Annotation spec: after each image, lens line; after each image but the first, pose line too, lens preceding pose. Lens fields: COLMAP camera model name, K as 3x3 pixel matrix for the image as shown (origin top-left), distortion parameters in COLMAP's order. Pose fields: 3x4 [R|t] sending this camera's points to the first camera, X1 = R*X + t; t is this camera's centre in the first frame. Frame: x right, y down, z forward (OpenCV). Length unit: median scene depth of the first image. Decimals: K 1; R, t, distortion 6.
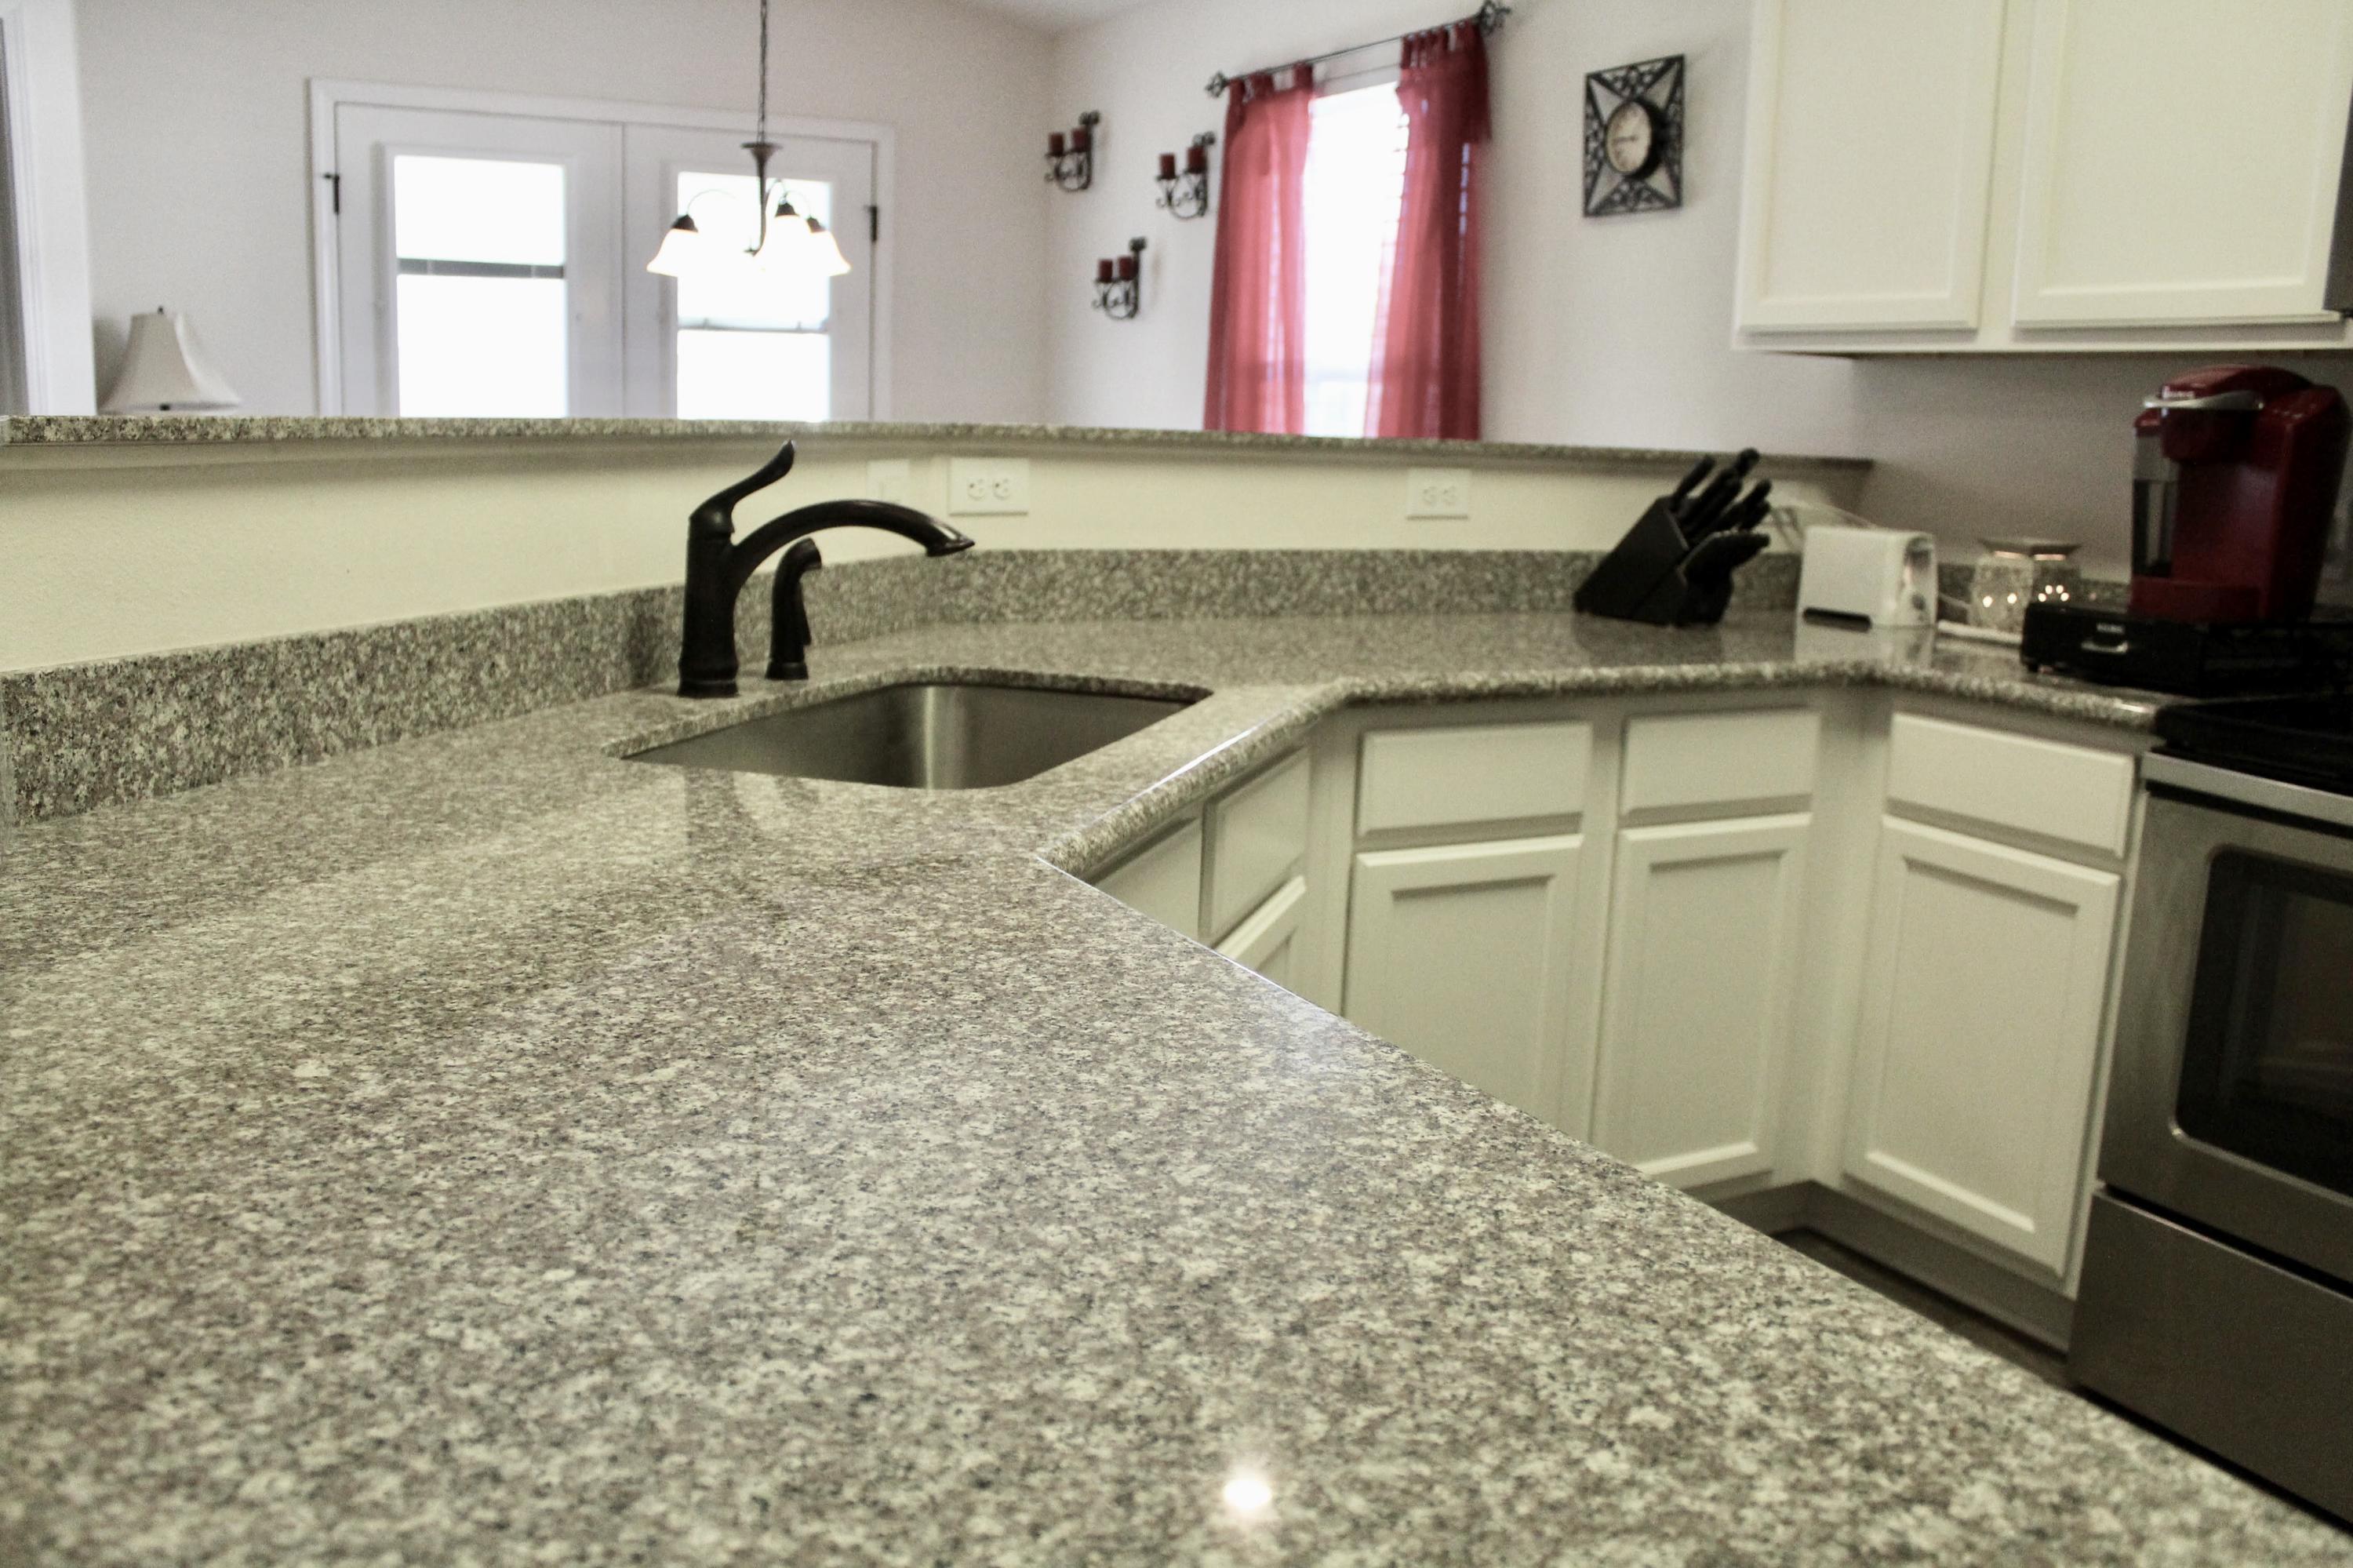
lens RADIAL K [[1950.0, 0, 1176.5], [0, 1950.0, 784.0], [0, 0, 1]] dist [-0.171165, 0.144547]
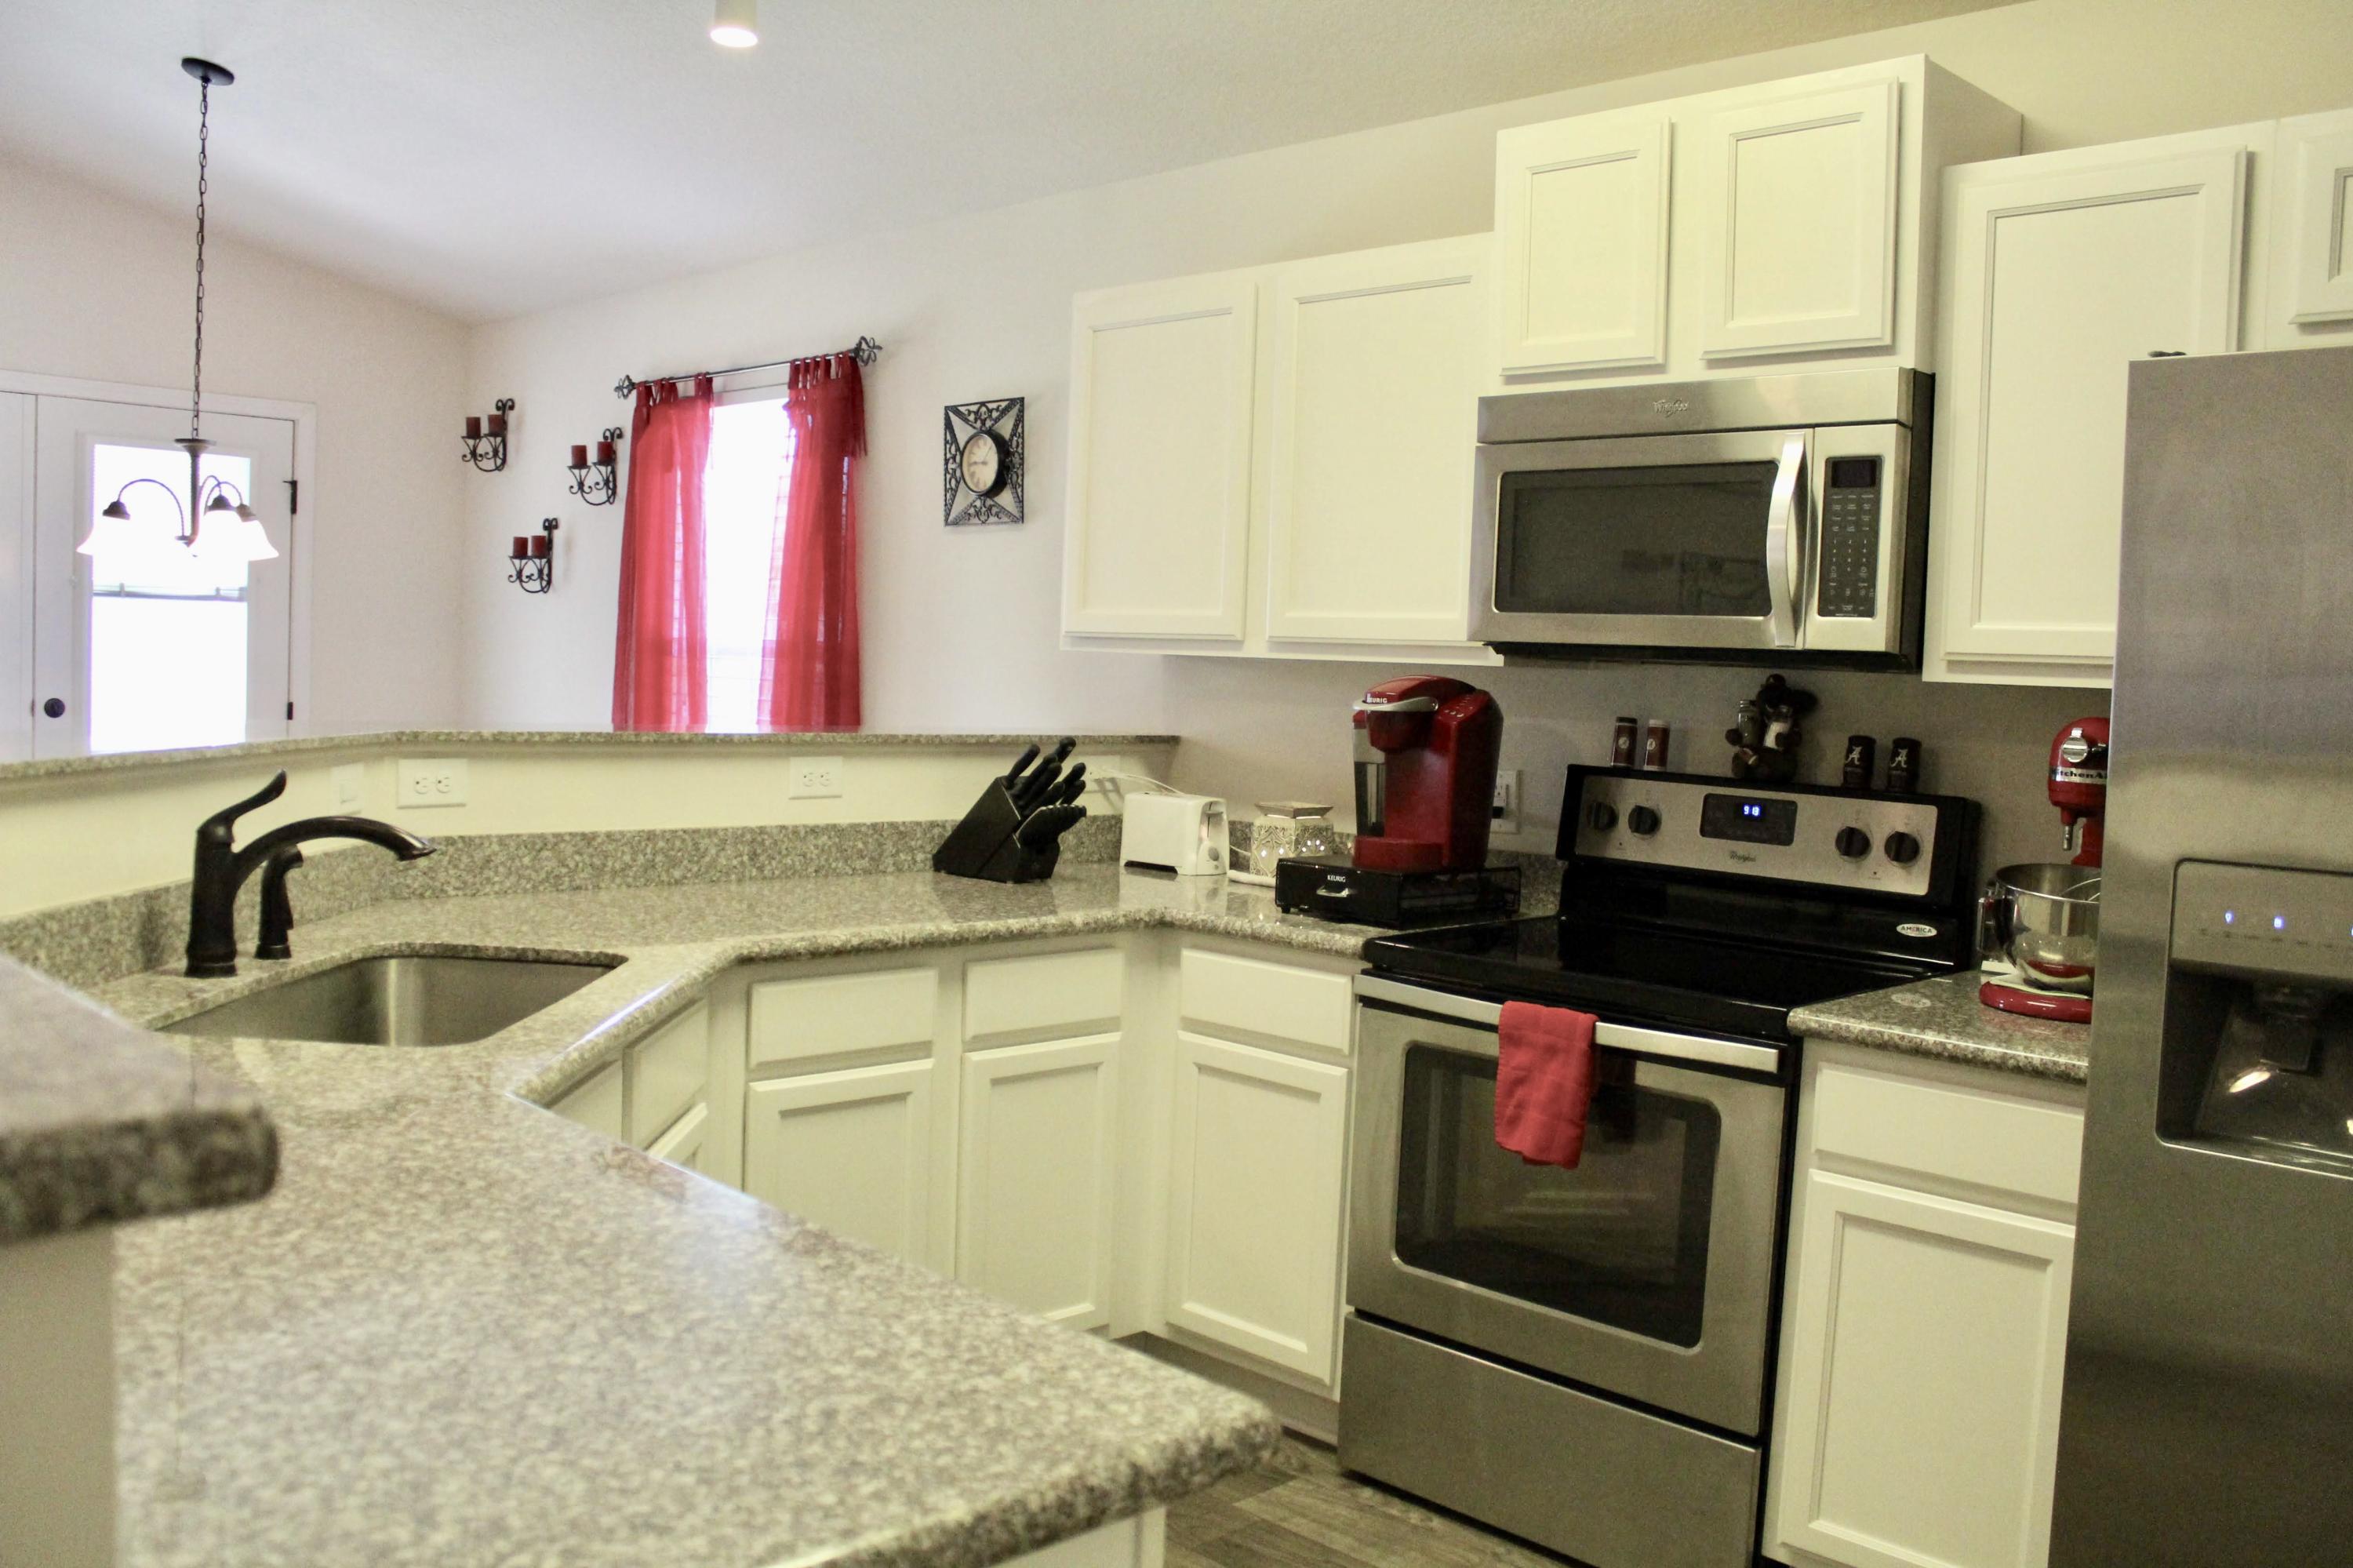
lens RADIAL K [[1950.0, 0, 1176.5], [0, 1950.0, 784.0], [0, 0, 1]] dist [-0.171165, 0.144547]
pose [[0.955571, -0.013023, 0.294474, -0.006415], [0.046867, 0.993027, -0.108167, -0.007311], [-0.291012, 0.117163, 0.949518, -0.272018]]
